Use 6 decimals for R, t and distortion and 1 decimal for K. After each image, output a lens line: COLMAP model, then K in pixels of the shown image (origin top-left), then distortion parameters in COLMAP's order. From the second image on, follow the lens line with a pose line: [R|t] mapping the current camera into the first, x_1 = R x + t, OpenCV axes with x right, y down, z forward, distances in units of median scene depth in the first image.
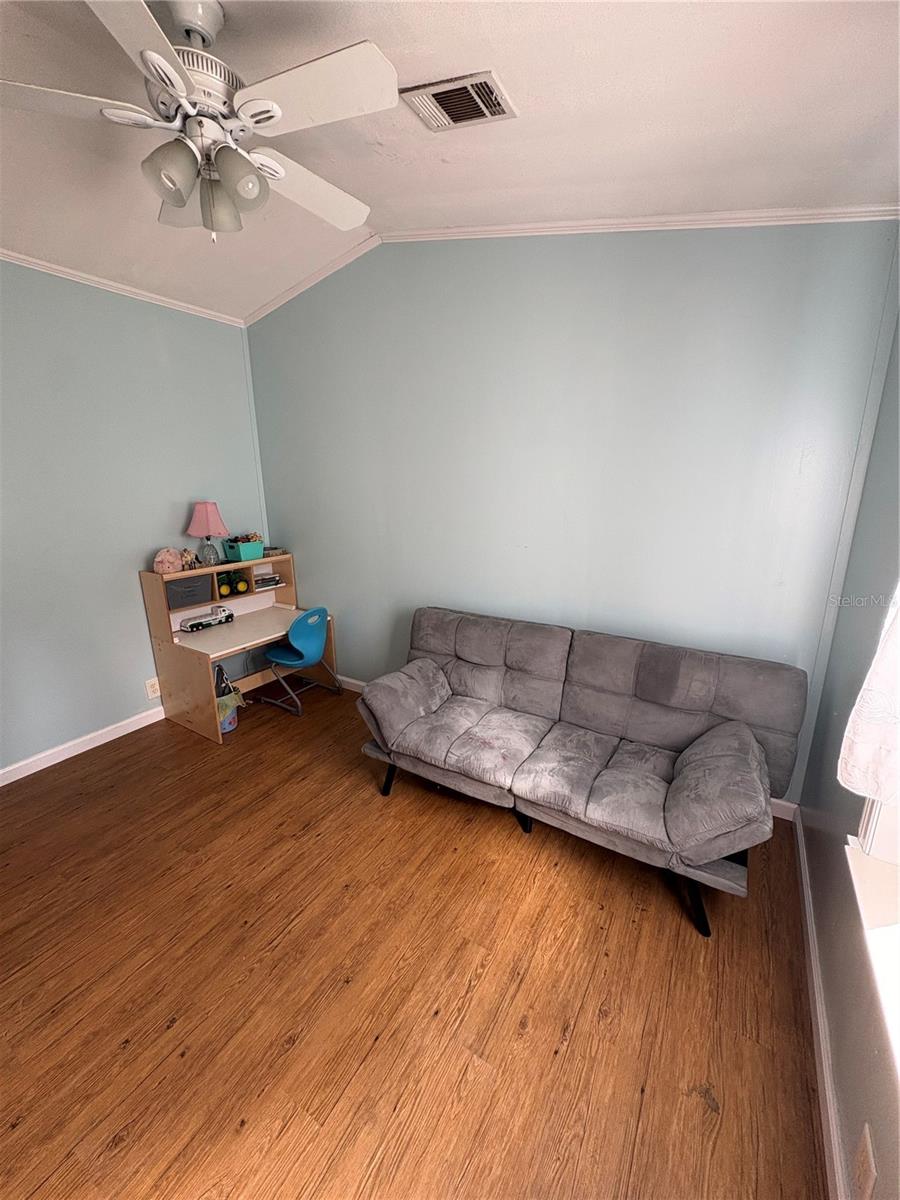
lens RADIAL K [[474.0, 0, 450.0], [0, 474.0, 600.0], [0, 0, 1]] dist [-0.000723, -0.000091]
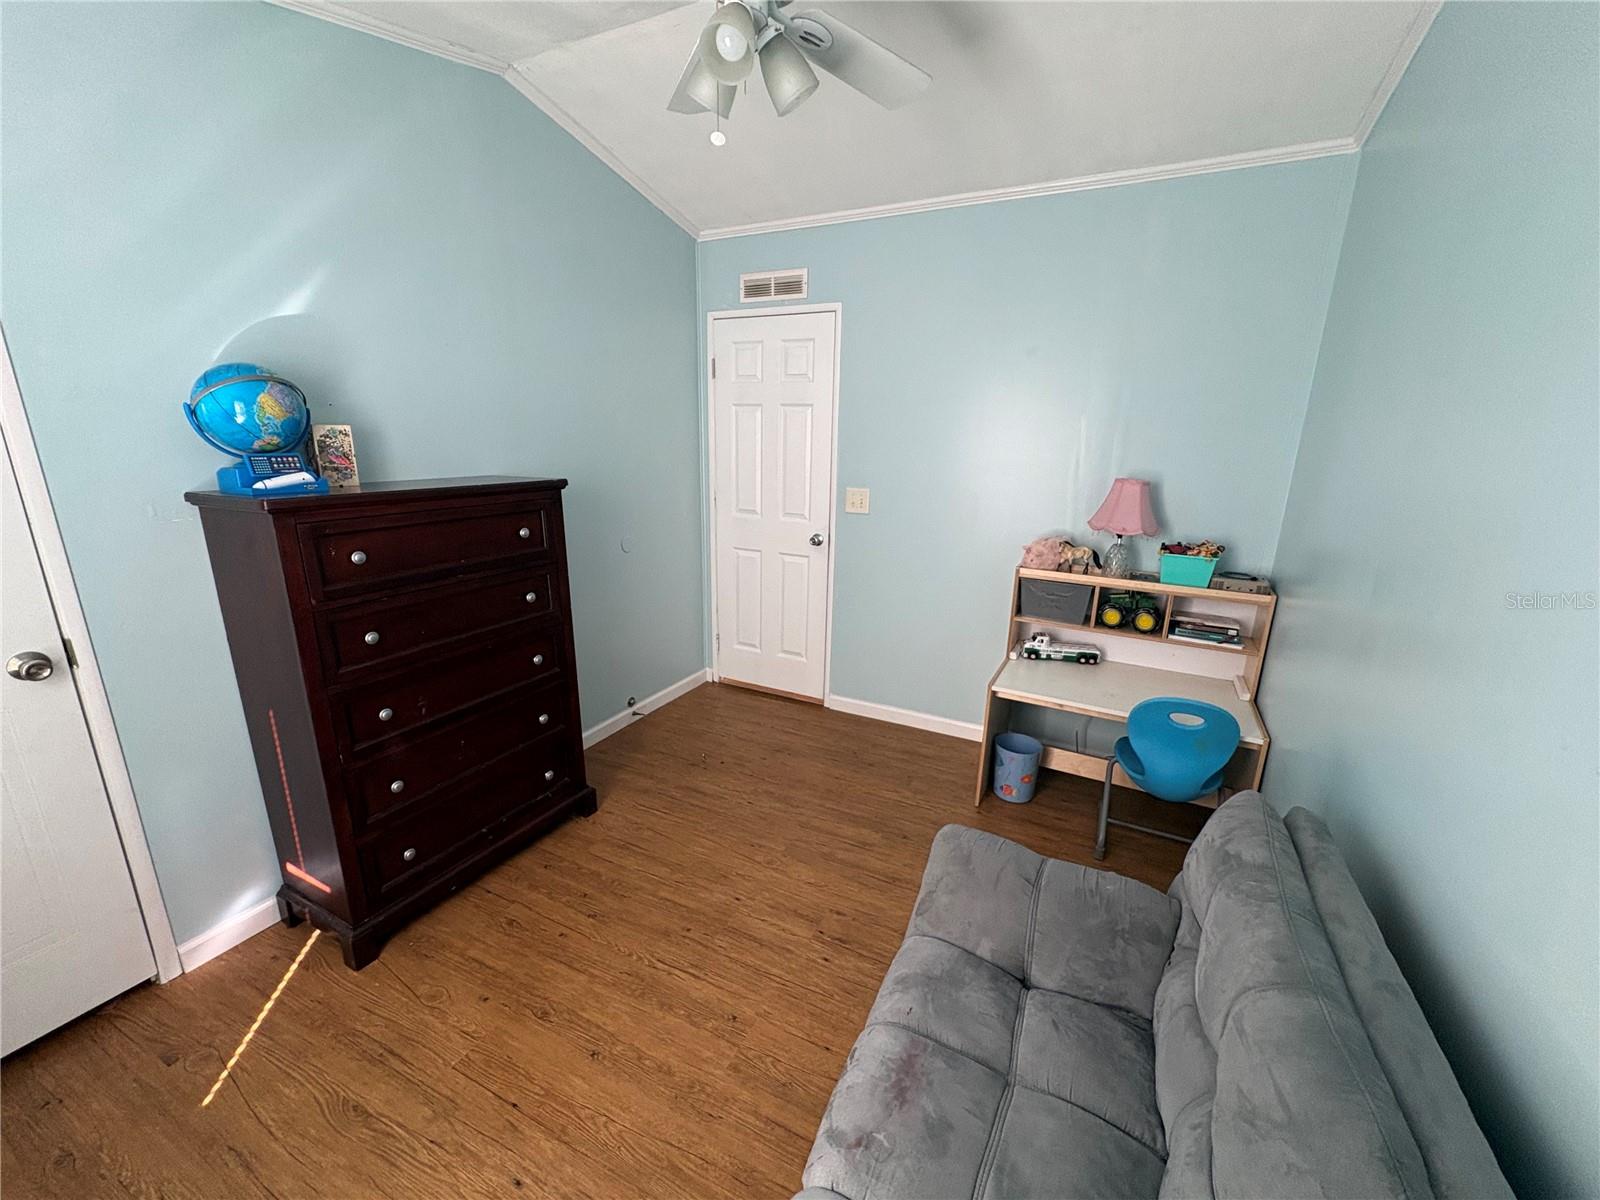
lens RADIAL K [[632.1, 0, 801.4], [0, 632.1, 605.3], [0, 0, 1]] dist [-0.000723, -0.000091]
pose [[0.083891, 0.268804, -0.959535, 0.482692], [-0.269682, 0.933119, 0.237825, -0.199574], [0.959288, 0.238818, 0.150772, 0.743432]]
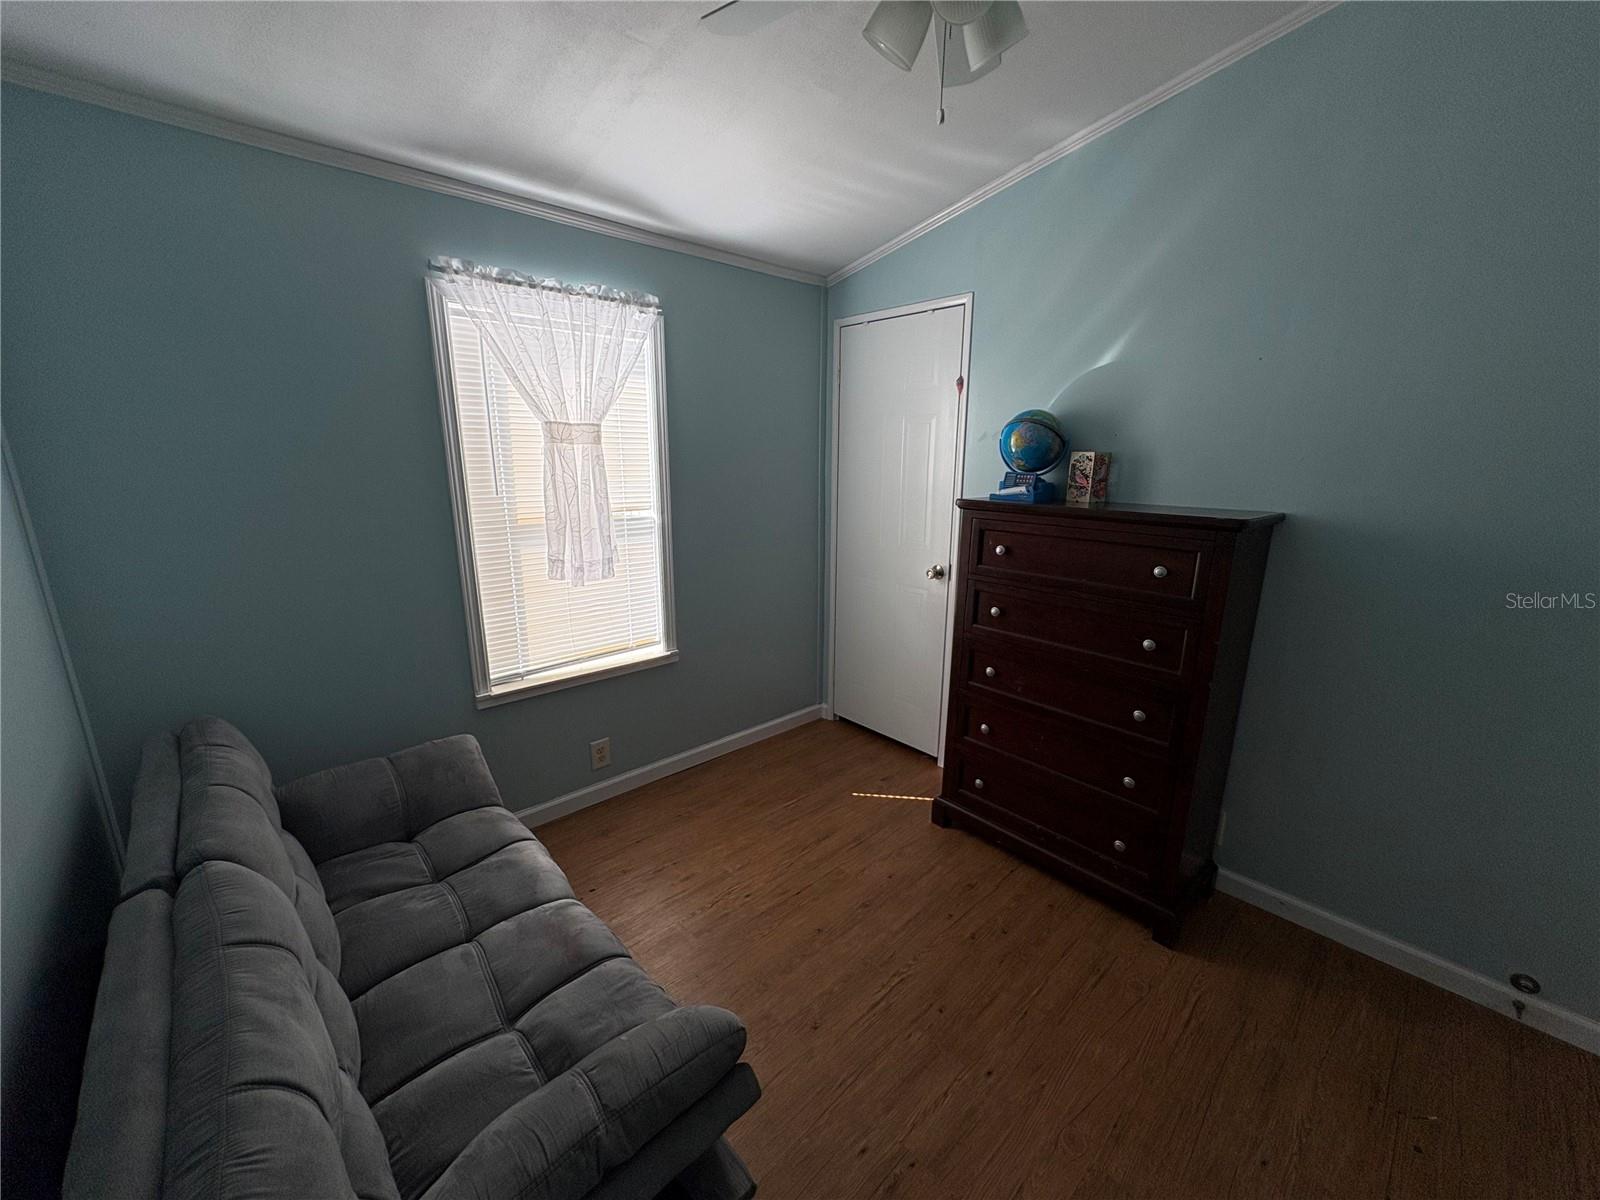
lens RADIAL K [[632.1, 0, 801.4], [0, 632.1, 605.3], [0, 0, 1]] dist [-0.000723, -0.000091]
pose [[-0.963371, -0.065305, 0.260099, -0.370242], [0.066095, 0.882156, 0.466297, -0.361951], [-0.259900, 0.466408, -0.845527, 1.387775]]
